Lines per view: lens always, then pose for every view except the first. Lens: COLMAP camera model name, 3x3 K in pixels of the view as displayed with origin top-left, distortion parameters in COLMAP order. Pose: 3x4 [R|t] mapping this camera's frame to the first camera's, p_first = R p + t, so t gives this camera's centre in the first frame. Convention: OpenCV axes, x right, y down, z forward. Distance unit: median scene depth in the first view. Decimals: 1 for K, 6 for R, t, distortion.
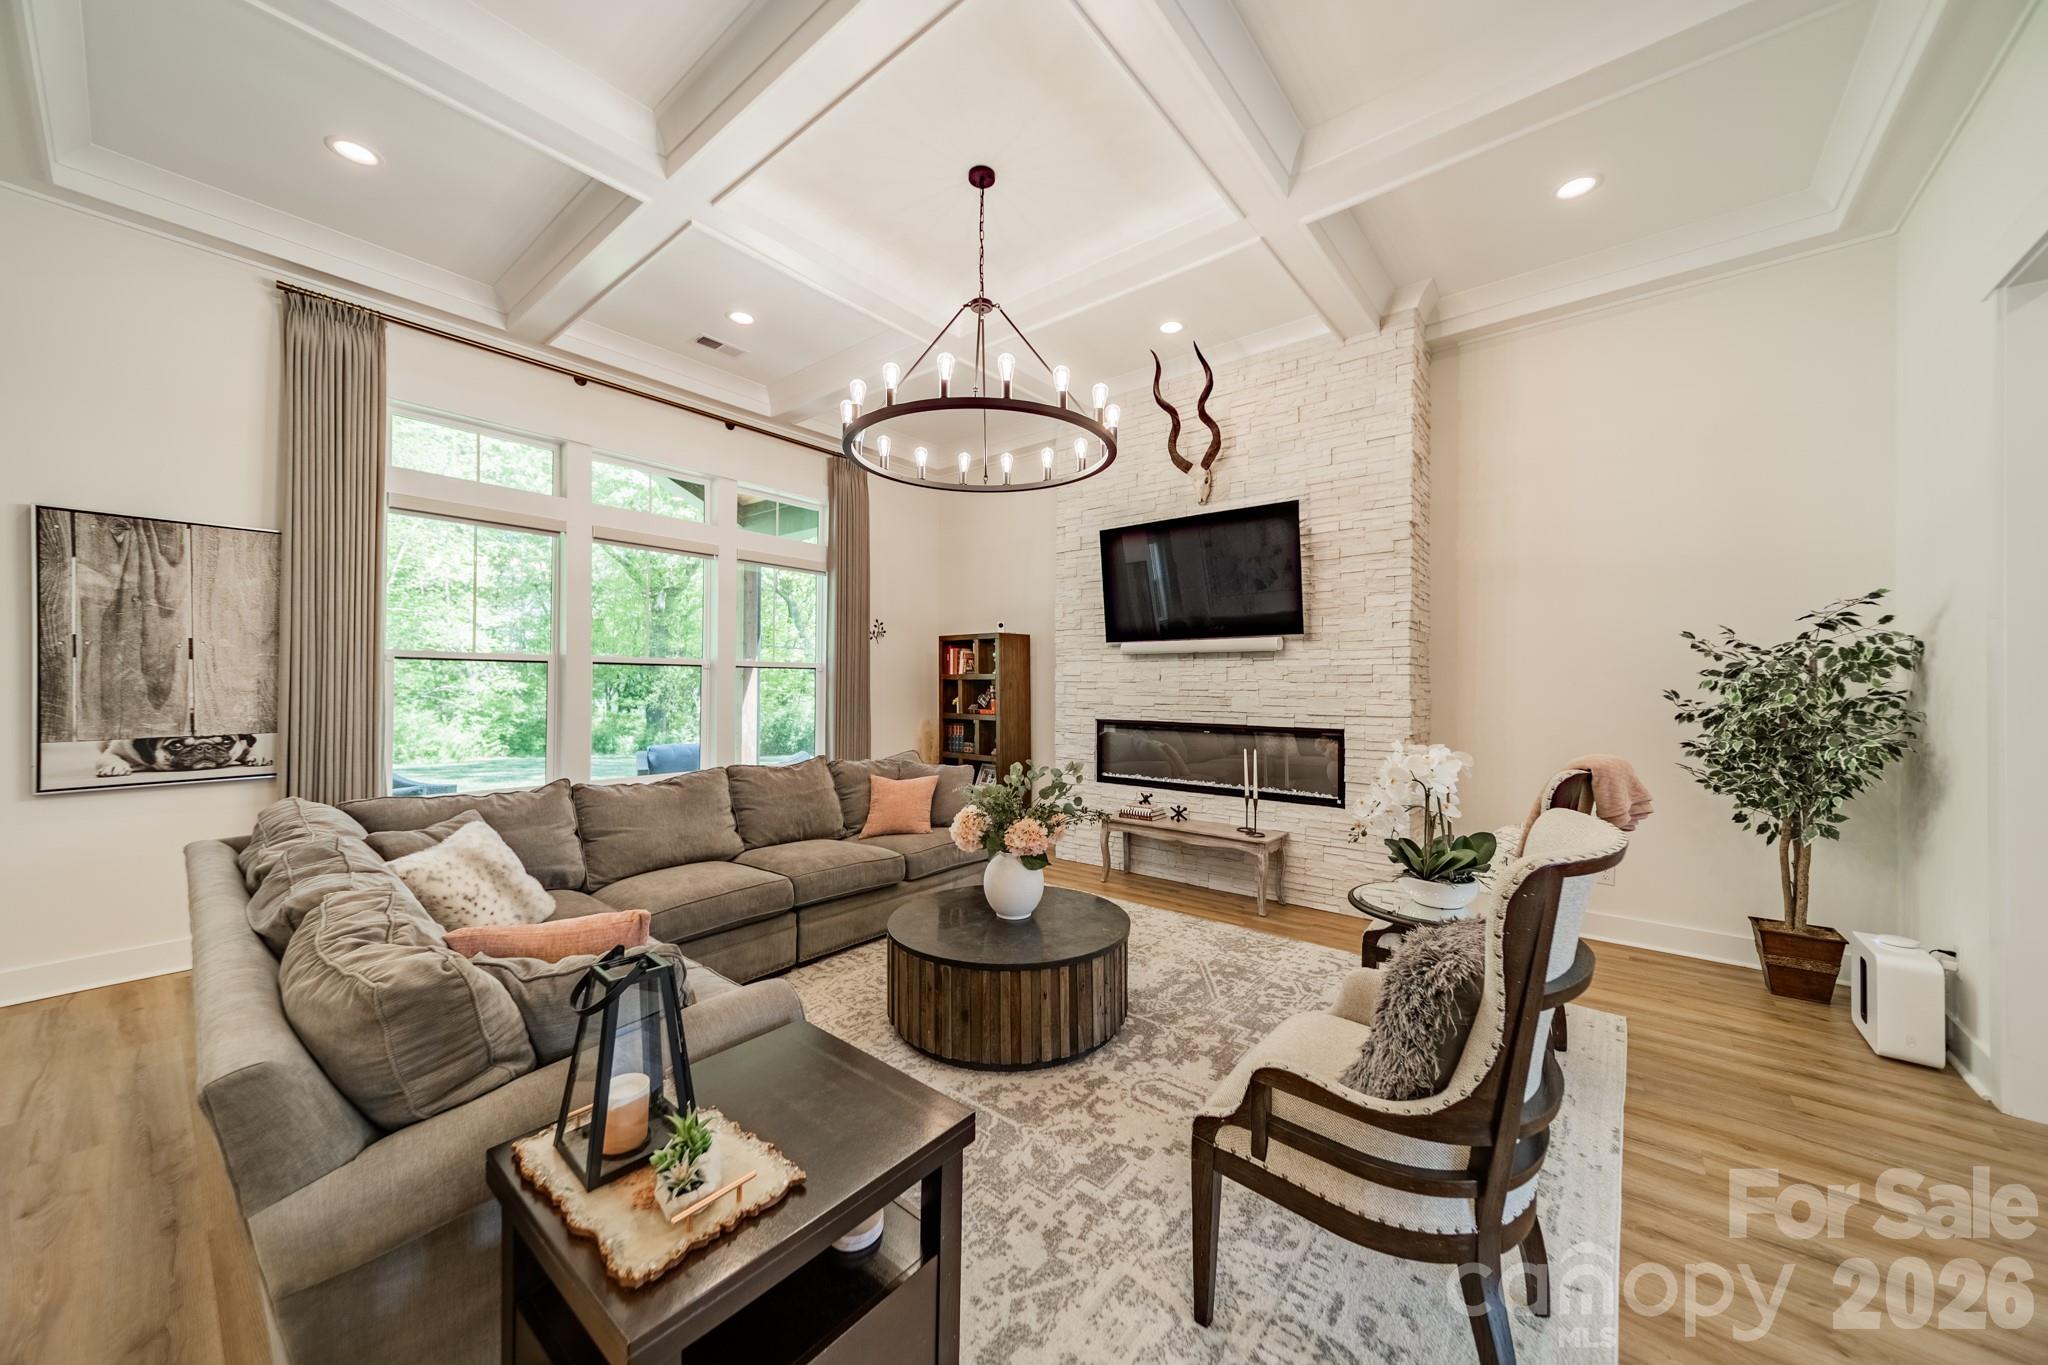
lens RADIAL K [[719.8, 0, 1025.8], [0, 719.8, 682.3], [0, 0, 1]] dist [0.007074, -0.000113]
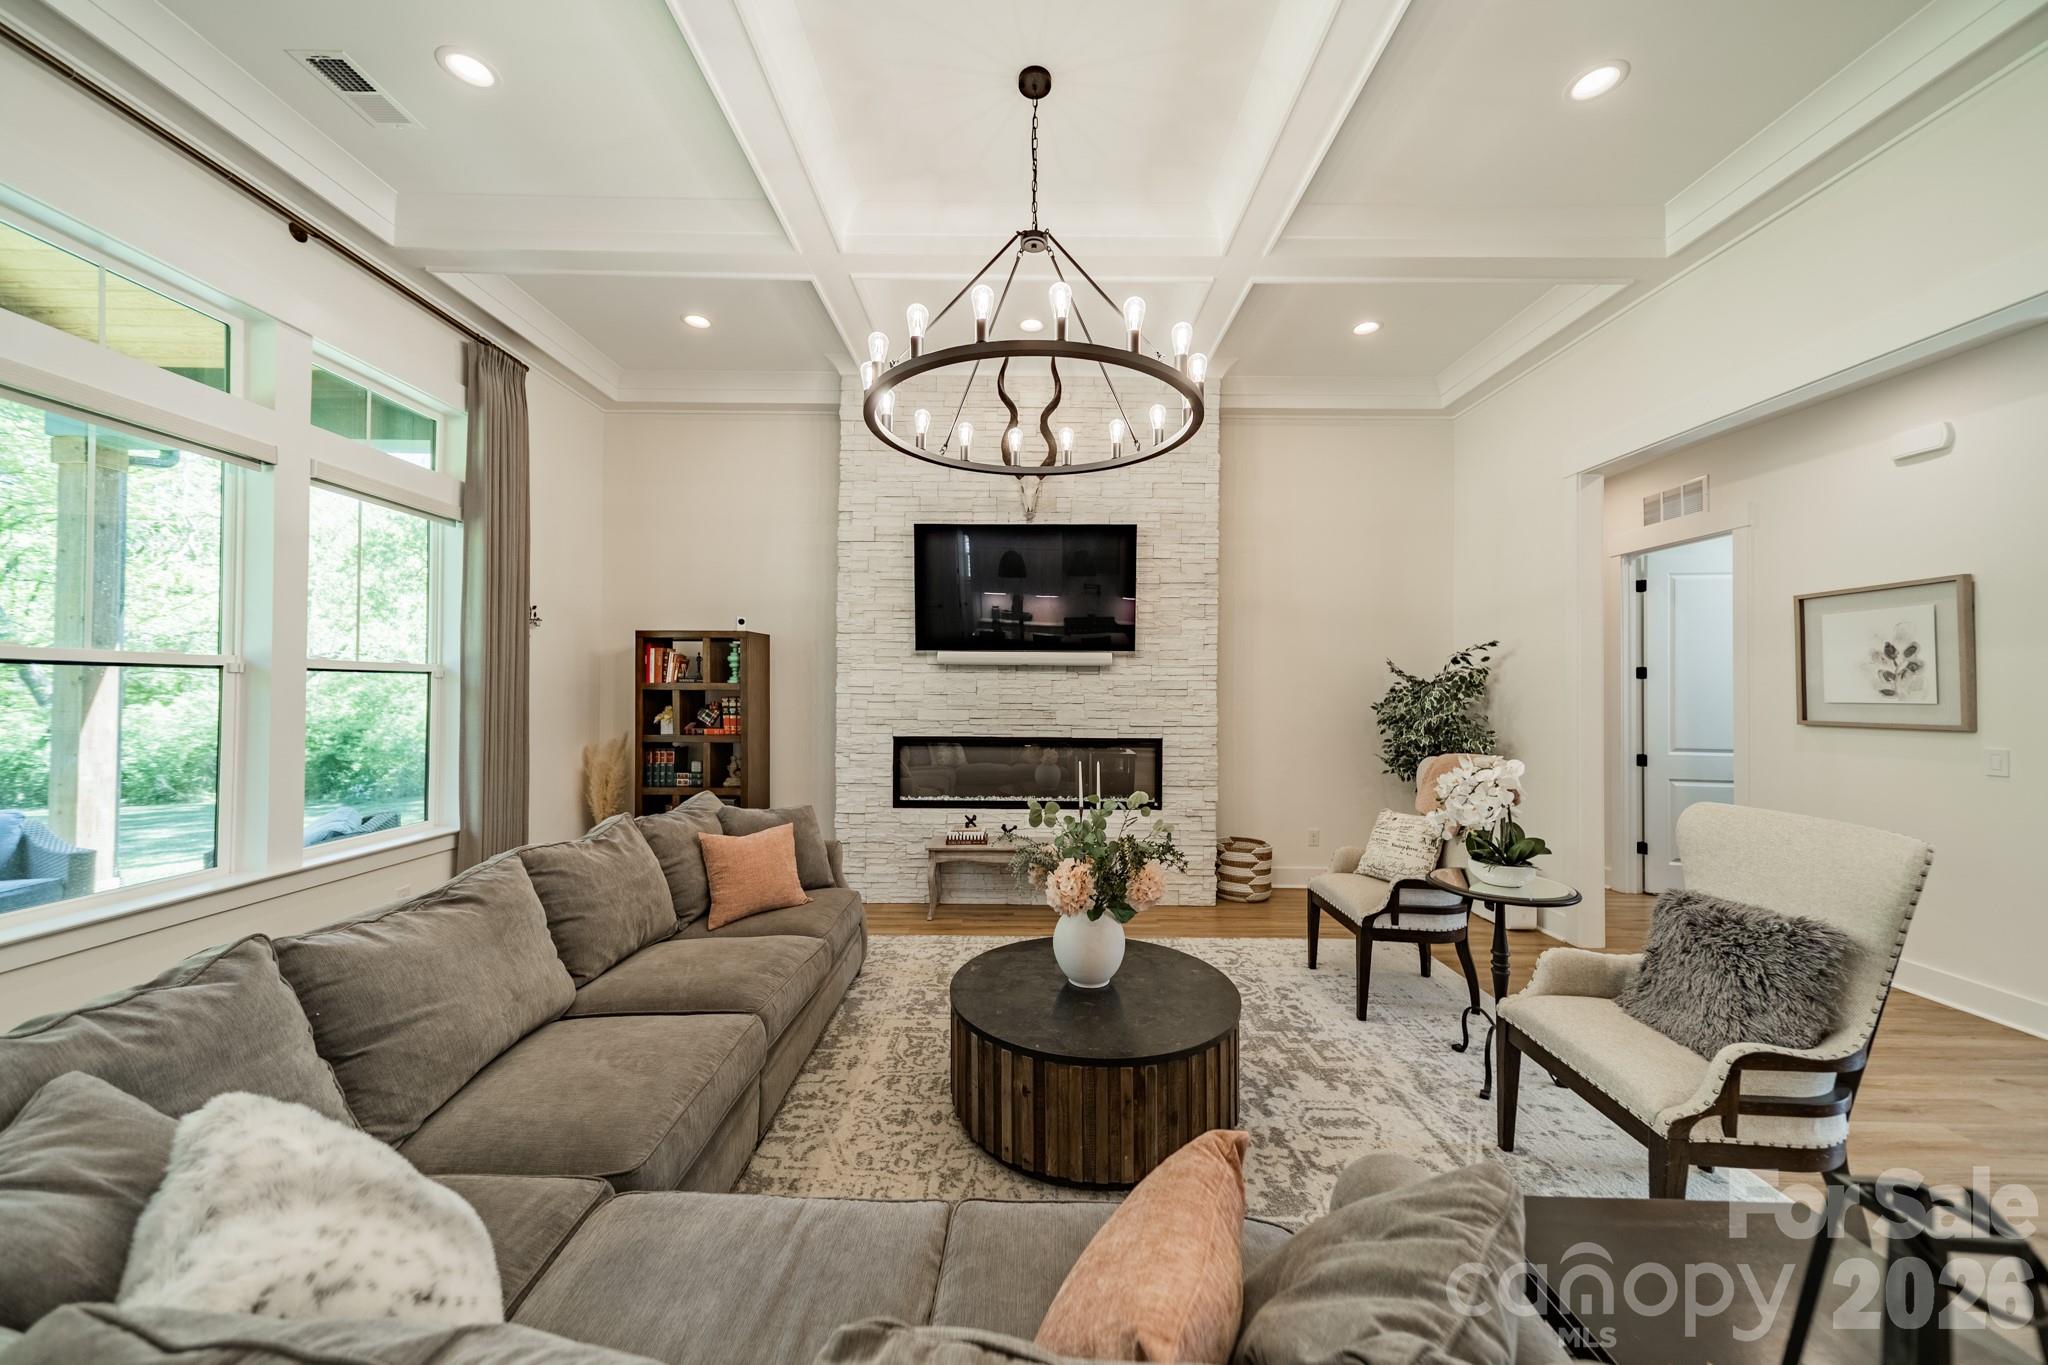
lens RADIAL K [[719.8, 0, 1027.4], [0, 719.8, 683.5], [0, 0, 1]] dist [0.007074, -0.000113]
pose [[0.772392, 0.005700, 0.635121, -0.381490], [-0.004887, 0.999983, -0.003030, -0.013421], [-0.635128, -0.000763, 0.772407, 0.248022]]
